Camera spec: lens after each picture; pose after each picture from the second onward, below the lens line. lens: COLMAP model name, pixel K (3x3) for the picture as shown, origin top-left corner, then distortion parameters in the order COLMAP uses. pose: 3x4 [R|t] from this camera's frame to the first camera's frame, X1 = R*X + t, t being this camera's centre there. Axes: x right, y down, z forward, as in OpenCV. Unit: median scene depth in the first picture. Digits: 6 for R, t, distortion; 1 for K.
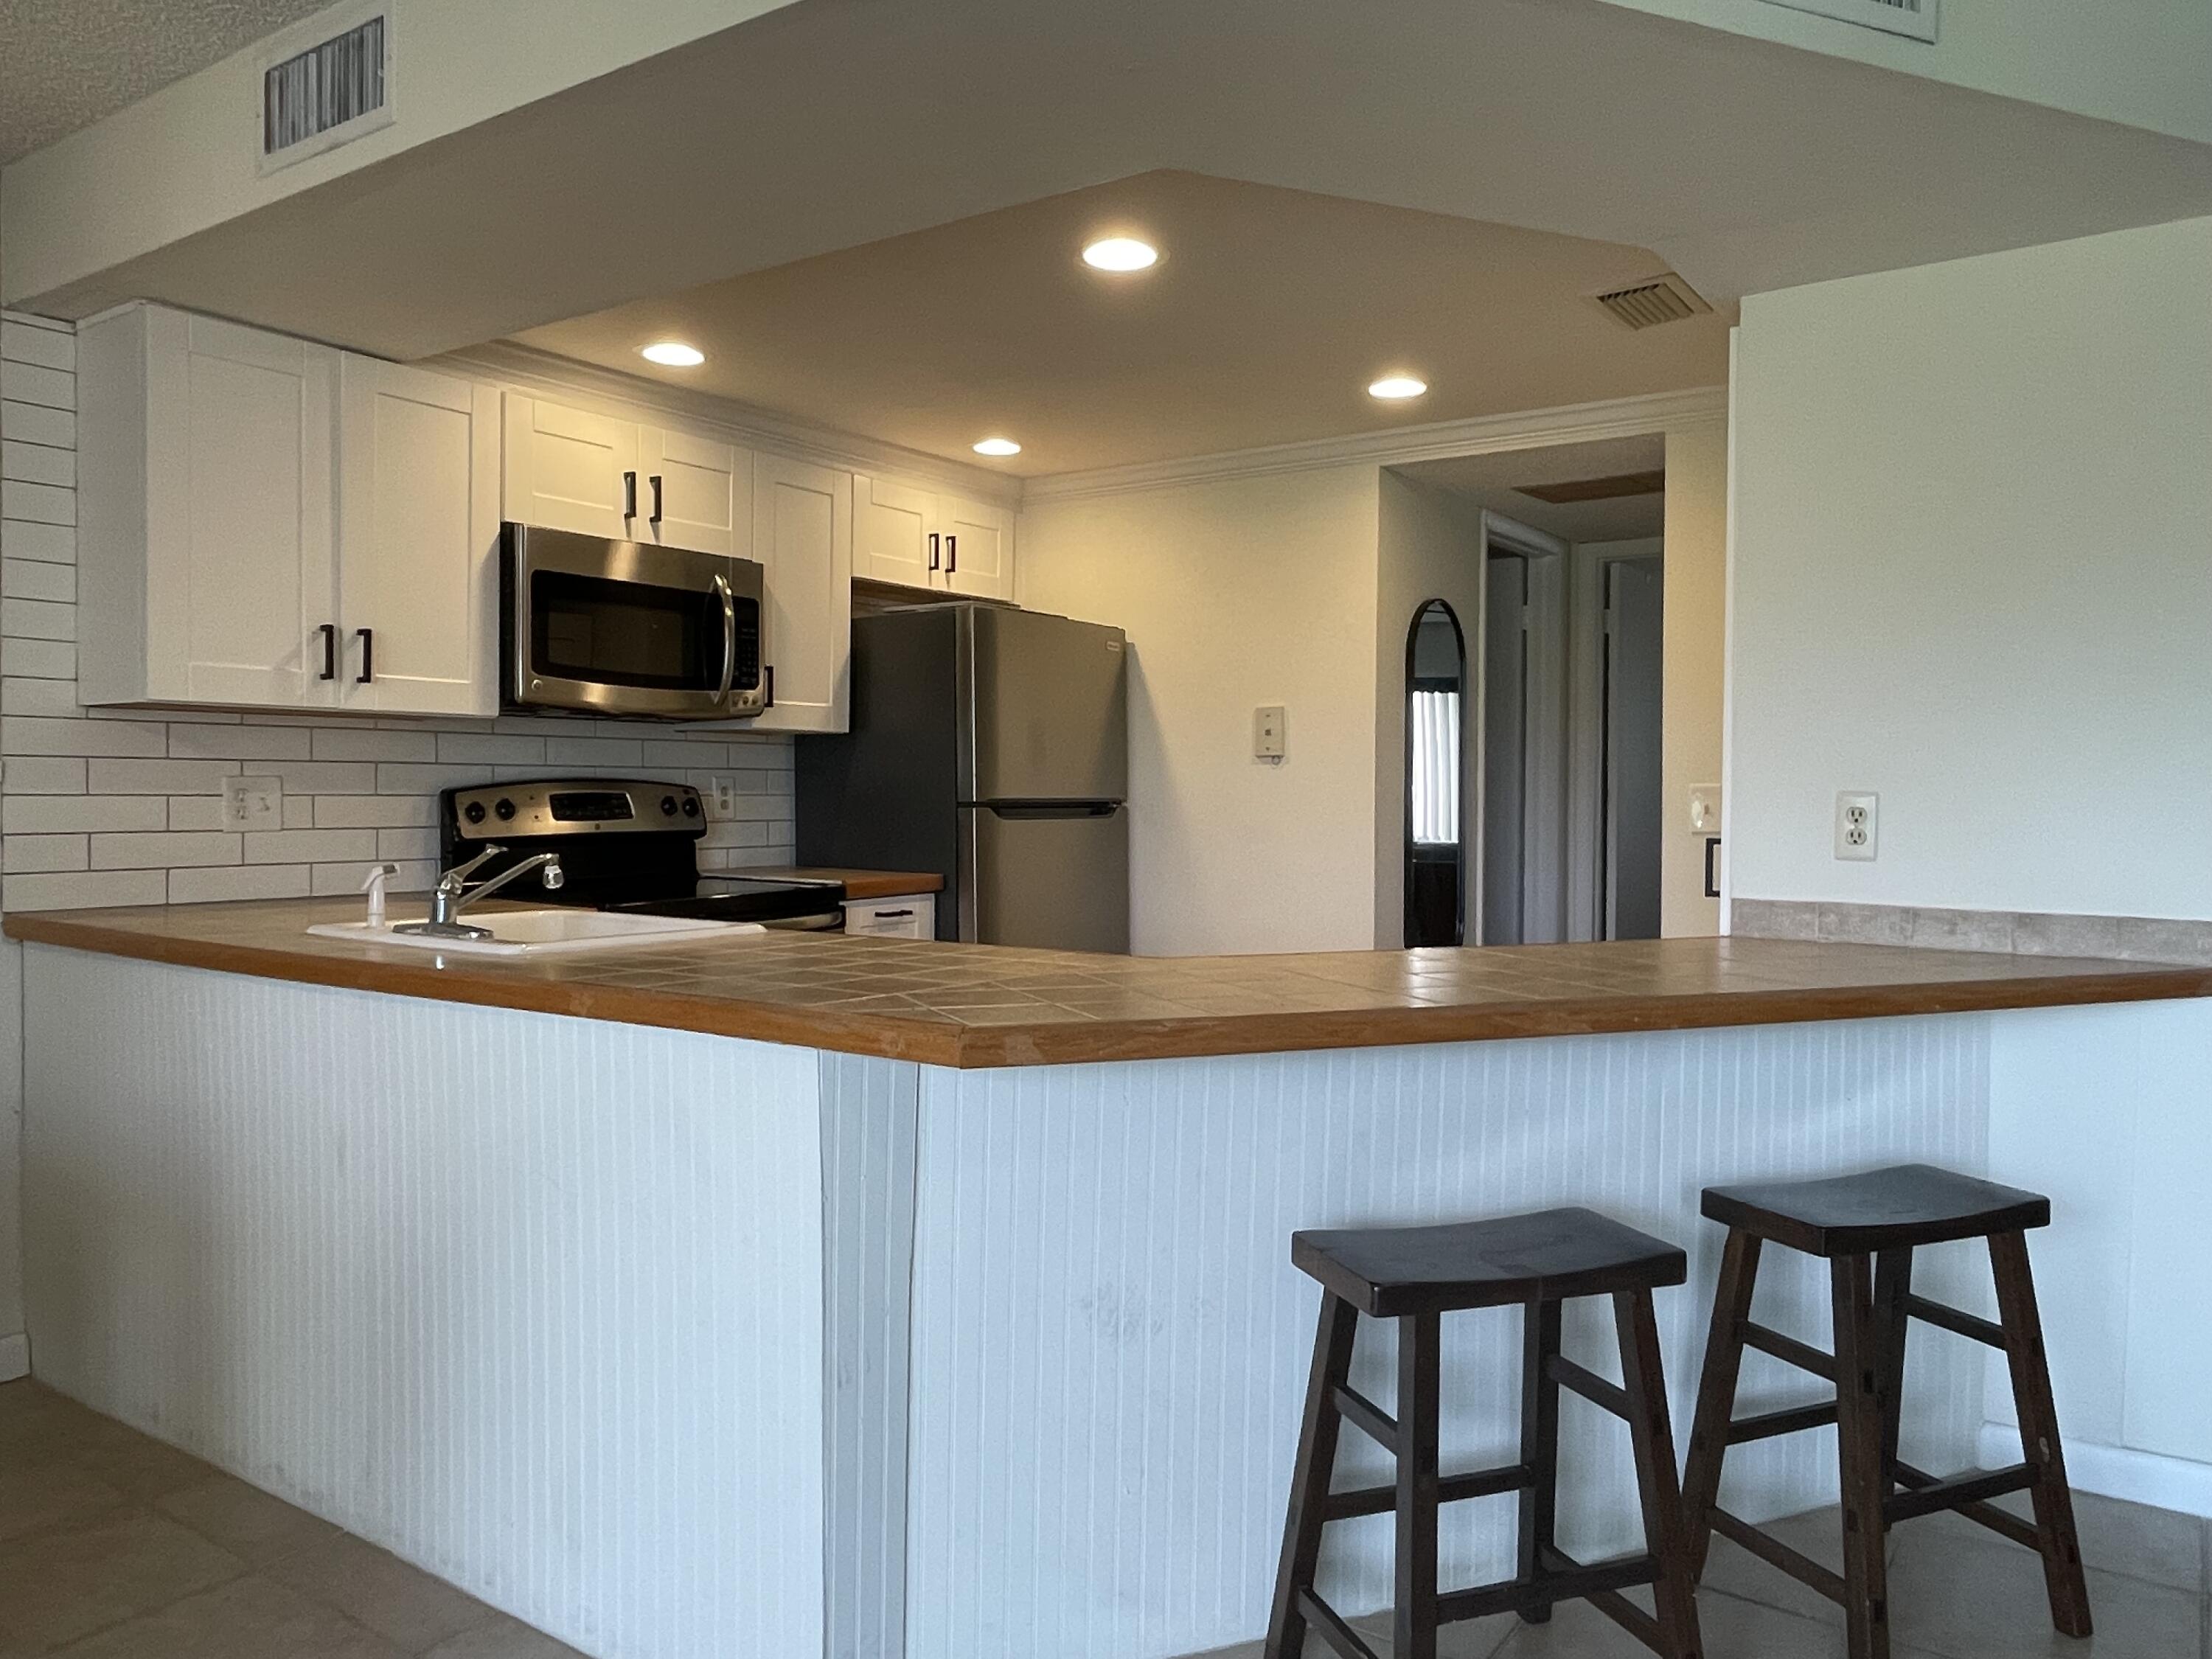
lens RADIAL K [[1559.9, 0, 1106.0], [0, 1559.9, 829.5], [0, 0, 1]] dist [-0.006331, -0.001380]
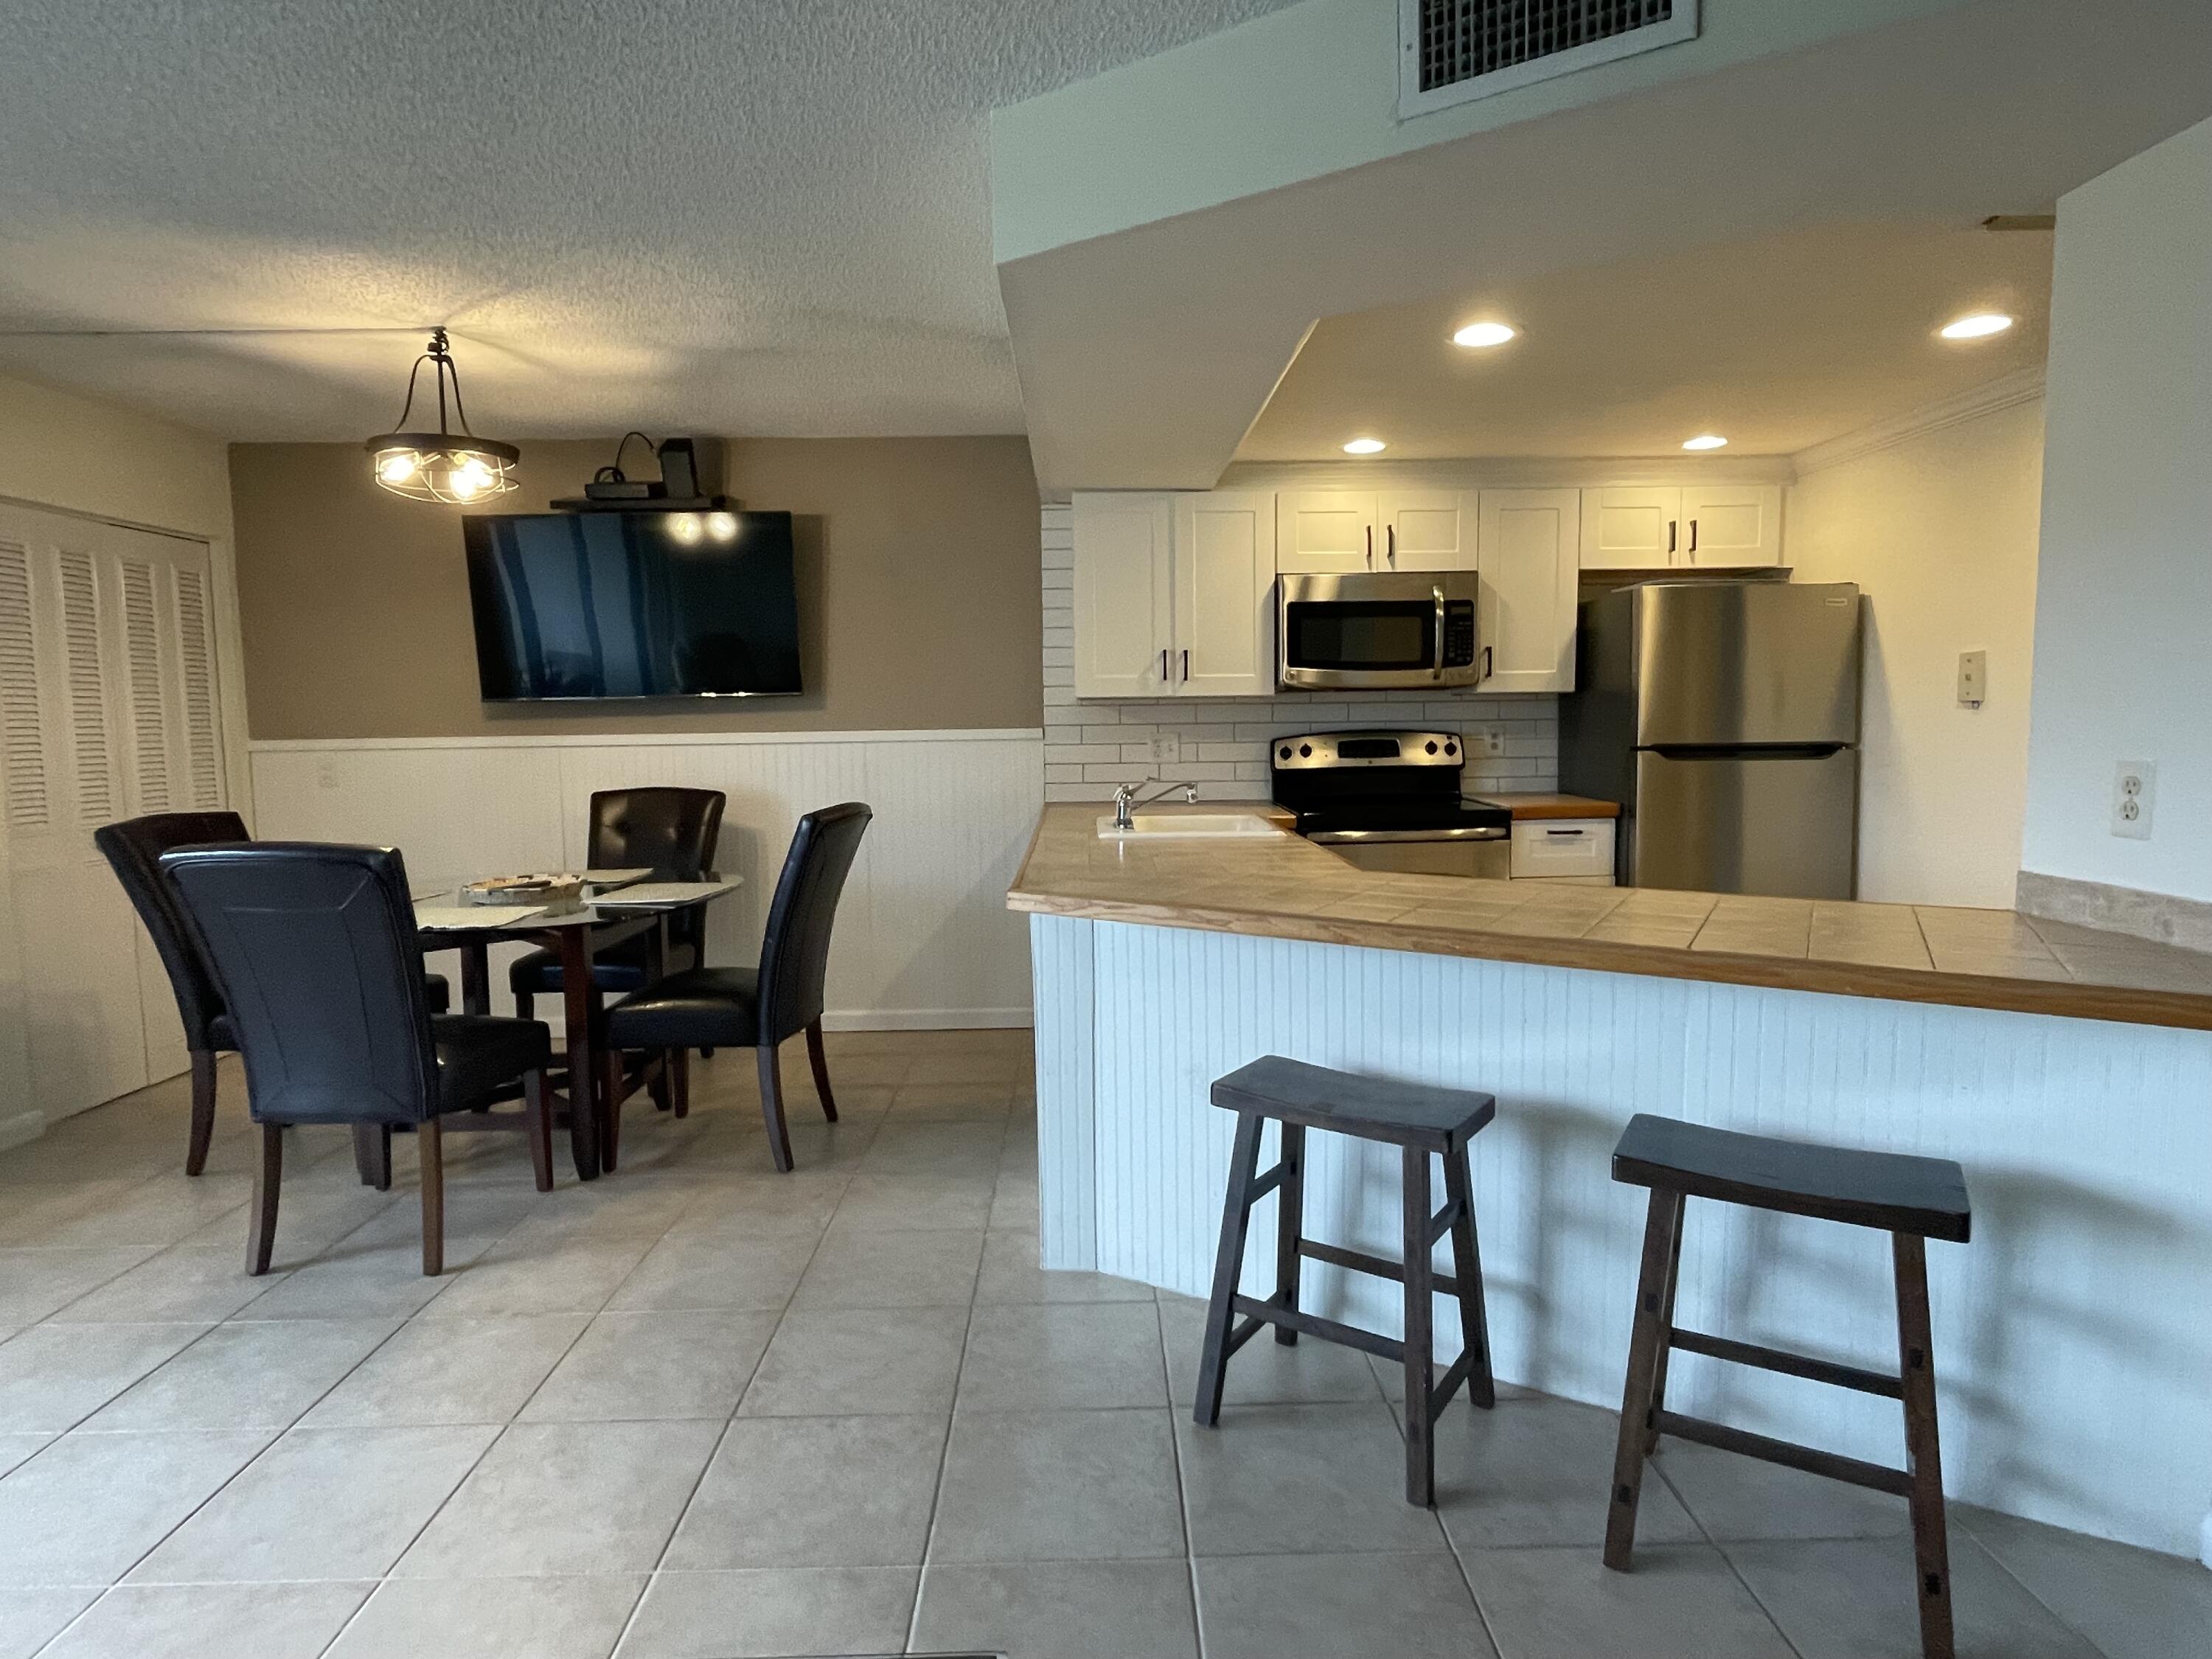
lens RADIAL K [[1230.6, 0, 1106.0], [0, 1230.6, 829.5], [0, 0, 1]] dist [-0.000220, -0.000061]
pose [[0.571914, 0.063303, -0.817868, 0.520802], [-0.005797, 0.997305, 0.073138, -0.023030], [0.820293, -0.037088, 0.570739, 0.105575]]
